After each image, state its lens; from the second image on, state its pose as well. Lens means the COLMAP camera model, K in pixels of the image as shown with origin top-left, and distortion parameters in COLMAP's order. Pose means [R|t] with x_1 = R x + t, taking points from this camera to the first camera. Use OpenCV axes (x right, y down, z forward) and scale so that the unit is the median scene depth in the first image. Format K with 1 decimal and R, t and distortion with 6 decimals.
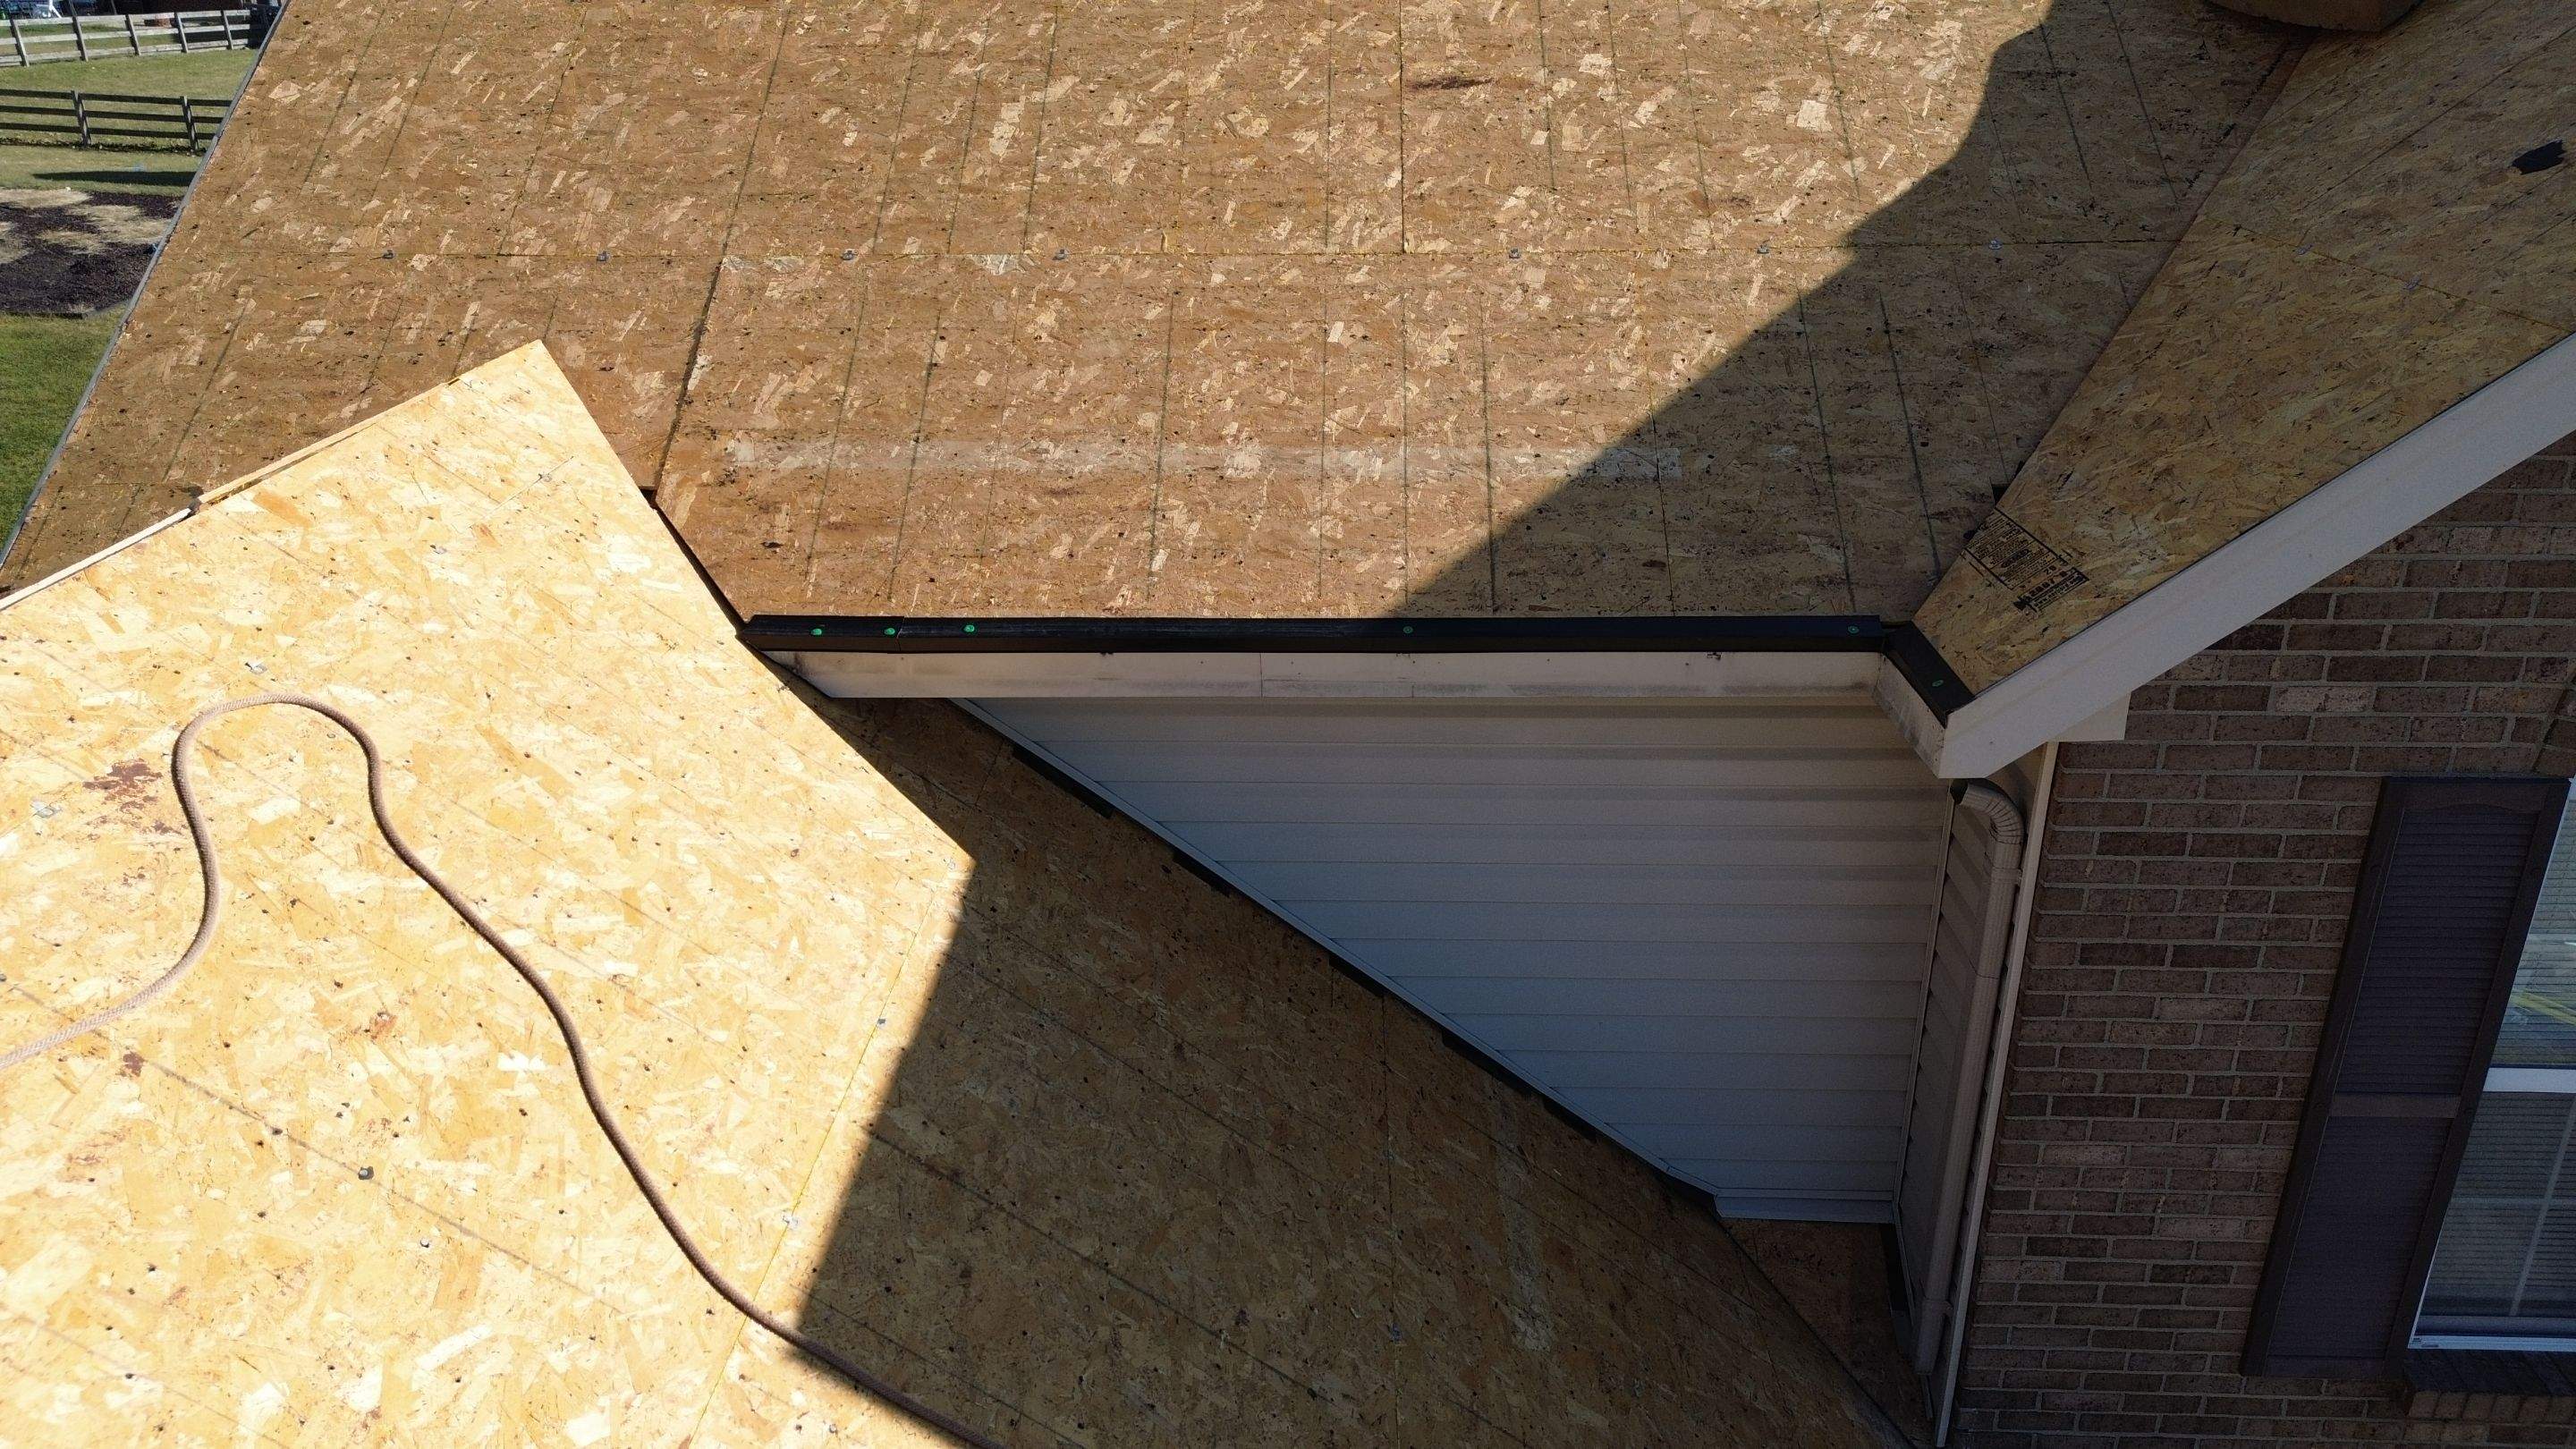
lens RADIAL K [[1816.5, 0, 1295.8], [0, 1816.5, 710.1], [0, 0, 1]] dist [0.084258, -0.086873]
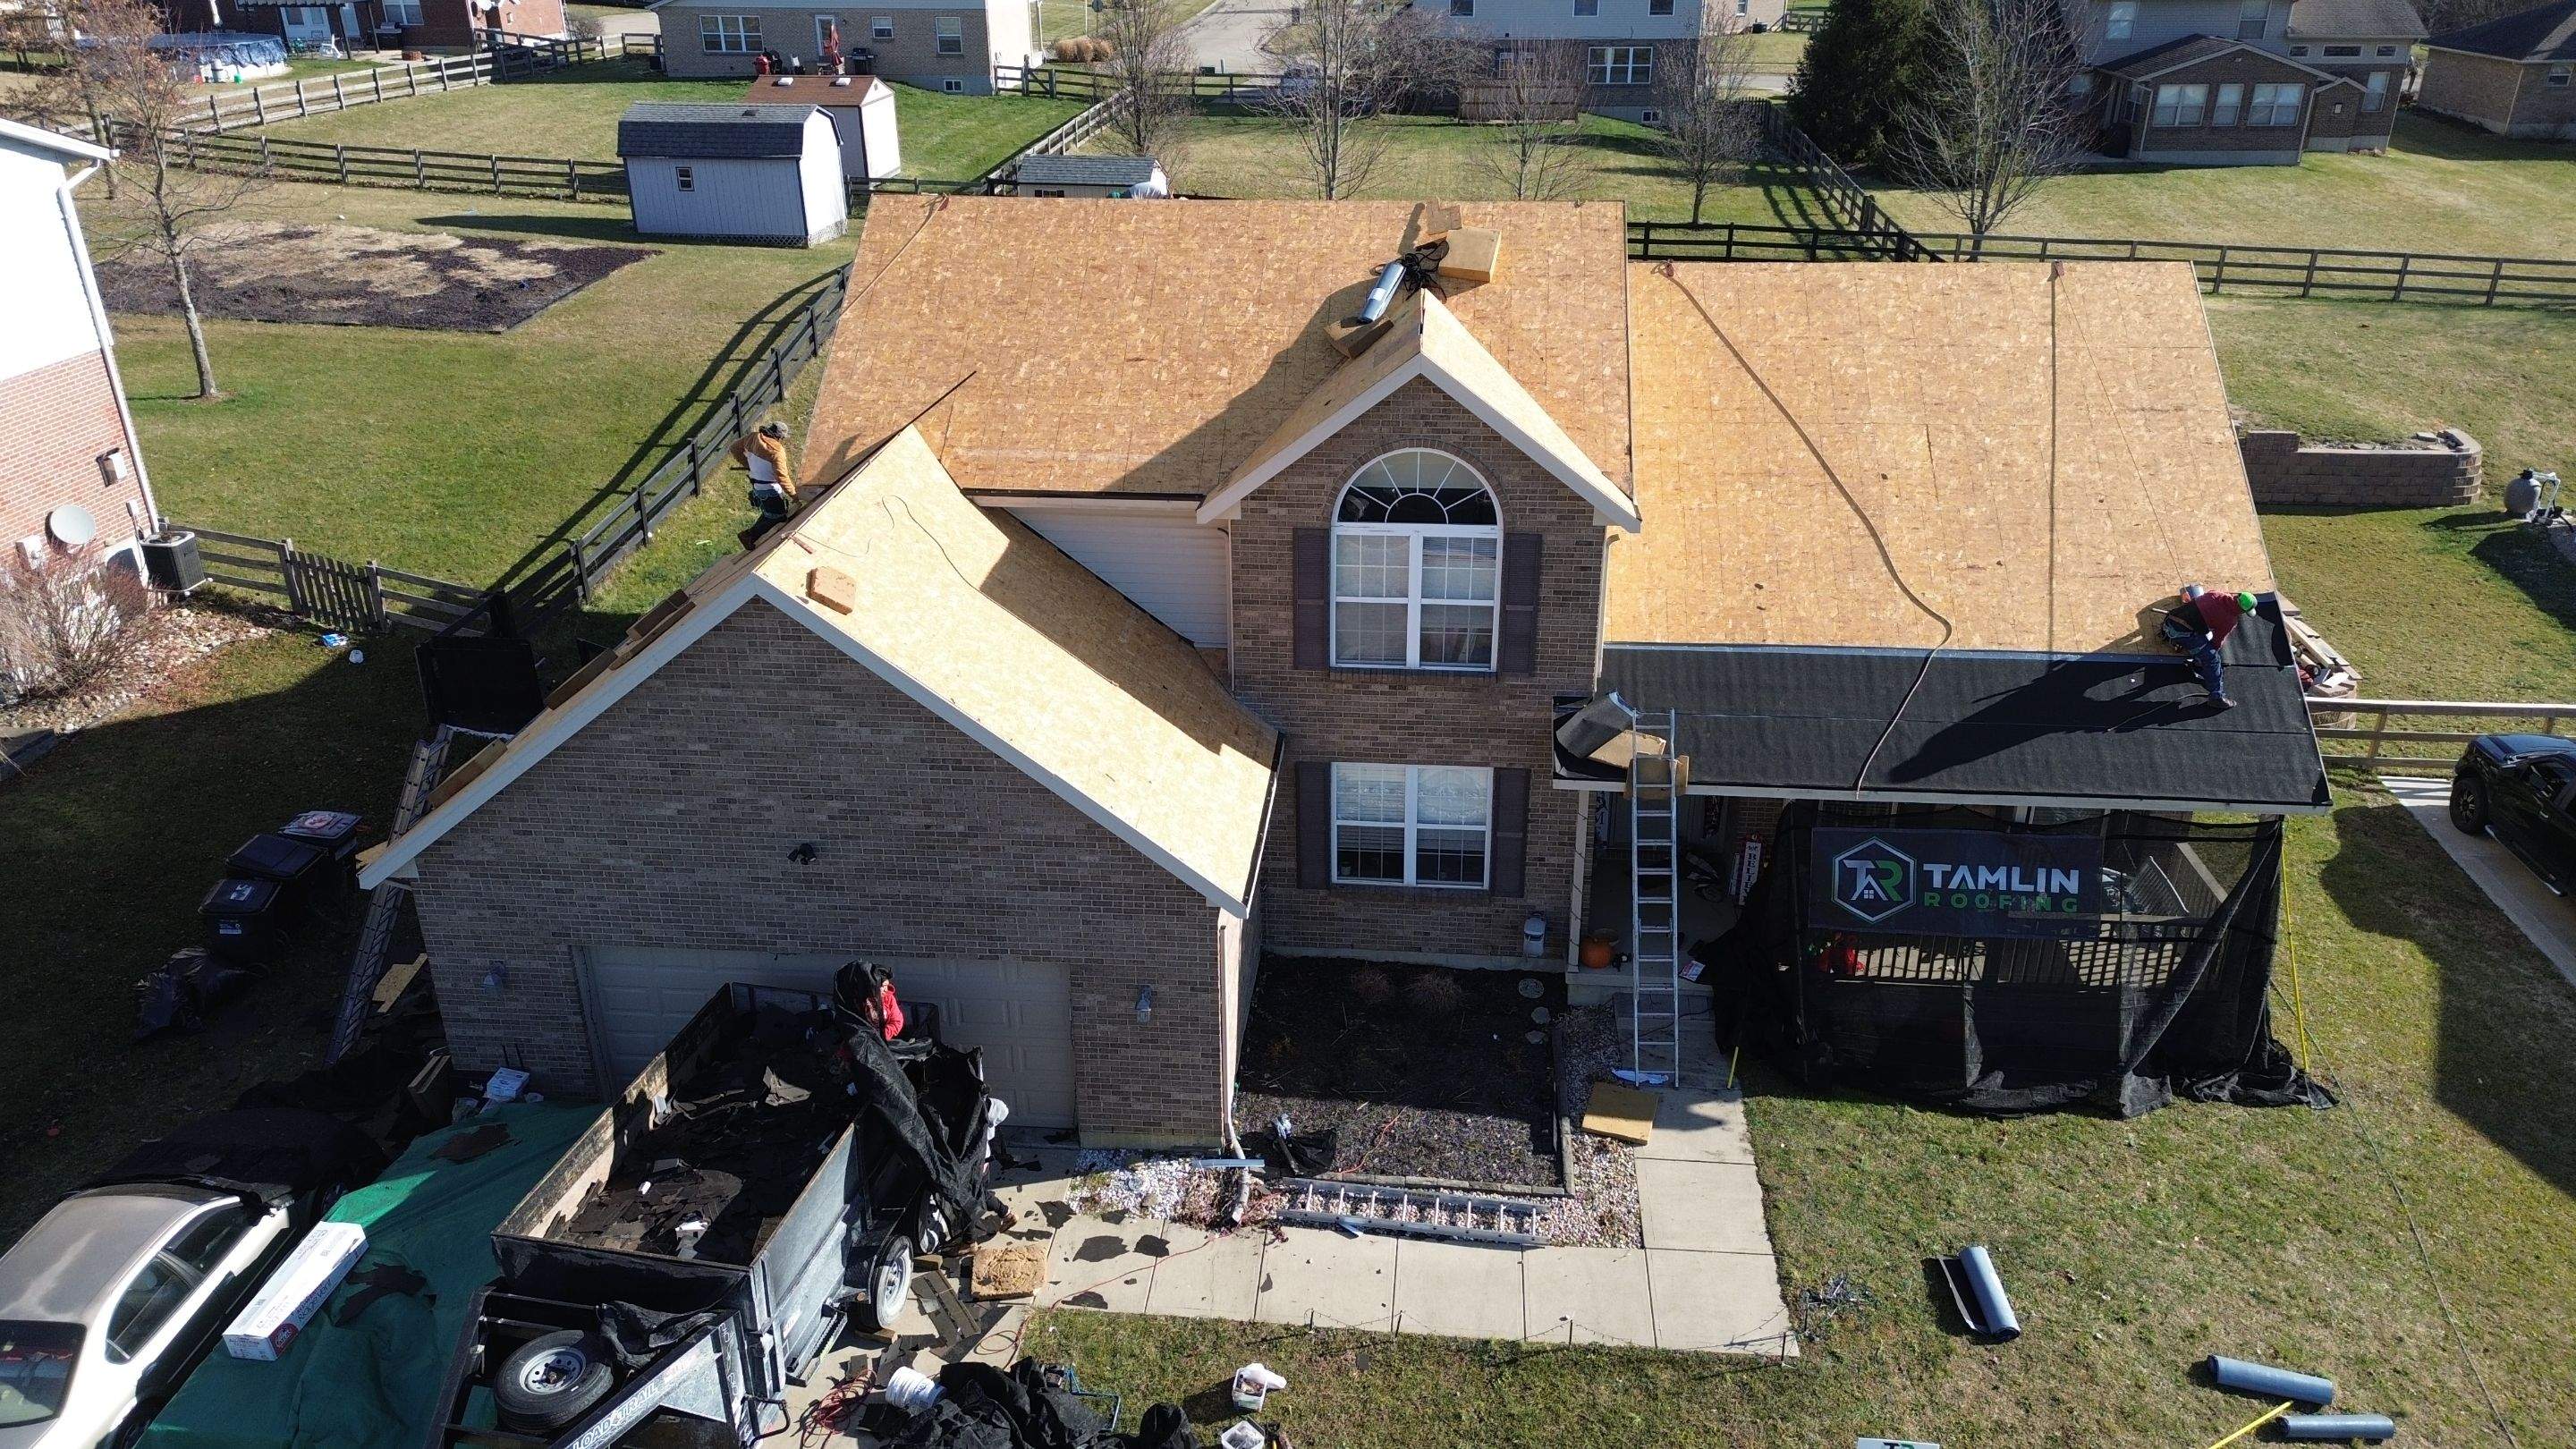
lens RADIAL K [[1816.5, 0, 1294.3], [0, 1816.5, 720.5], [0, 0, 1]] dist [0.084258, -0.086873]
pose [[0.998576, 0.027674, -0.045602, 0.695508], [-0.026383, 0.999240, 0.028677, 0.346895], [0.046361, -0.027433, 0.998548, -3.255672]]
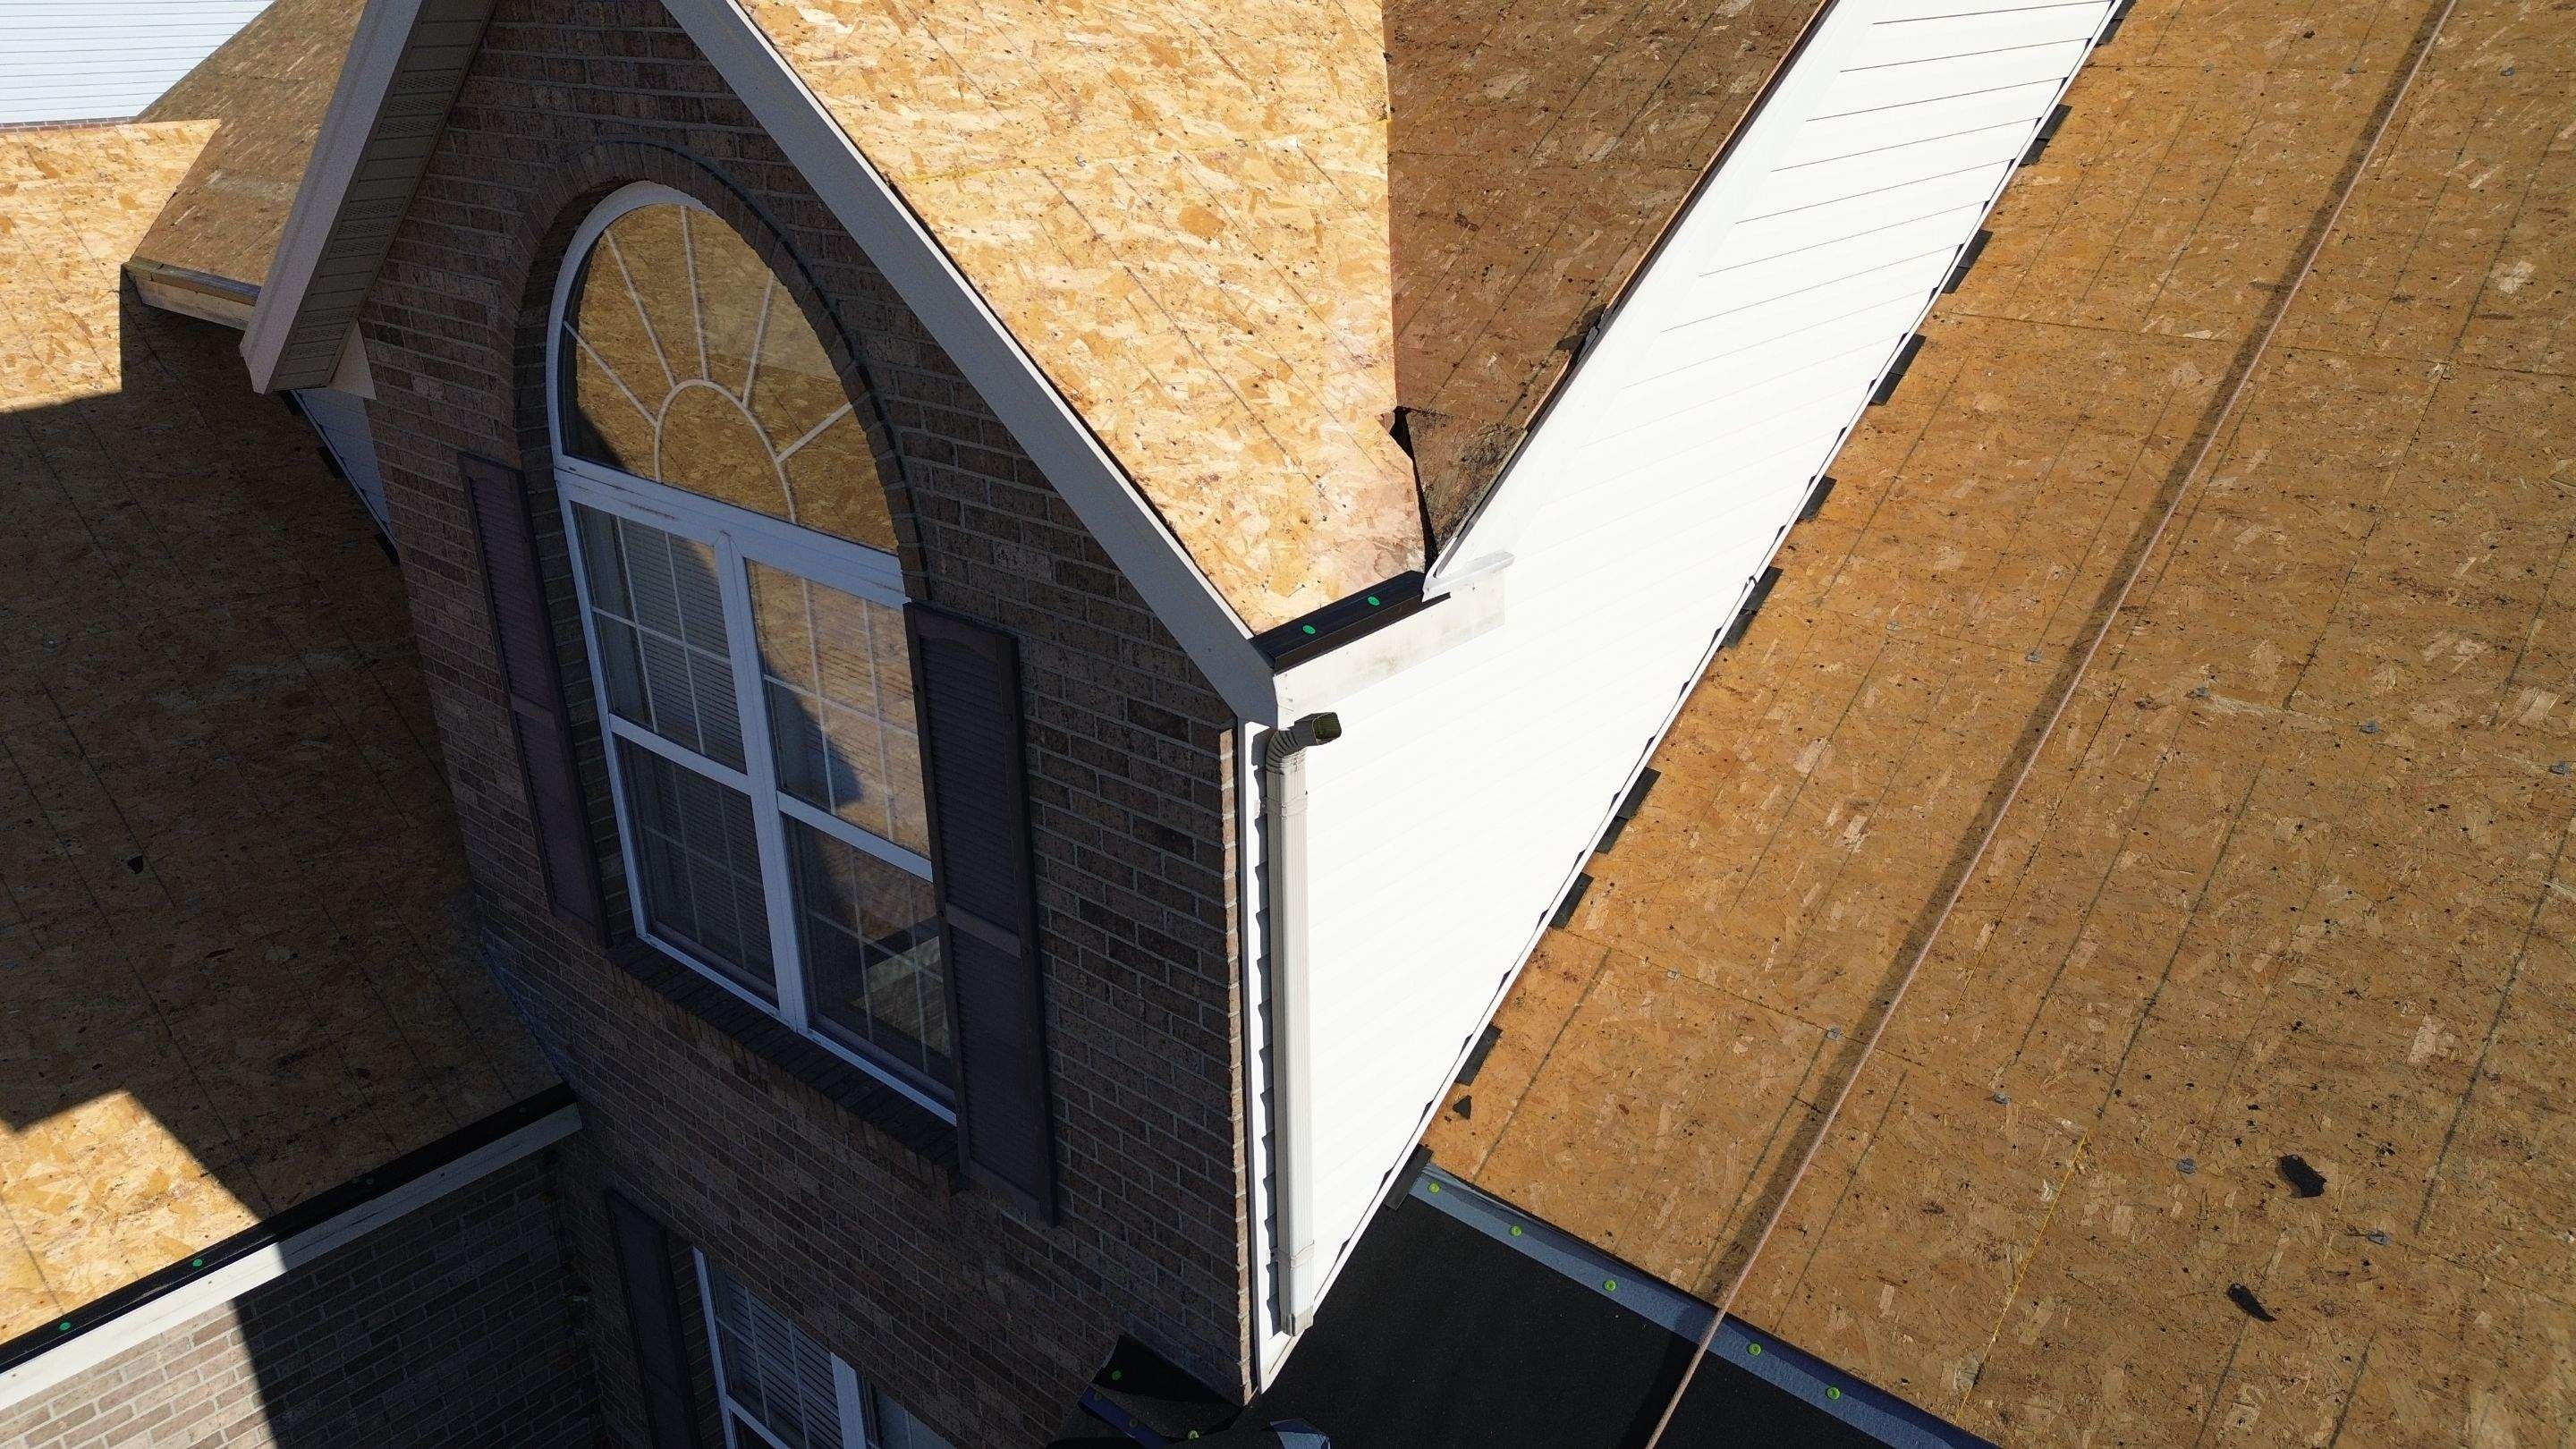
lens RADIAL K [[1816.5, 0, 1291.3], [0, 1816.5, 705.3], [0, 0, 1]] dist [0.084258, -0.086873]
pose [[0.770002, 0.236682, -0.592518, 1.680638], [-0.241120, 0.967730, 0.073216, -0.028506], [0.590726, 0.086491, 0.802223, 0.198249]]
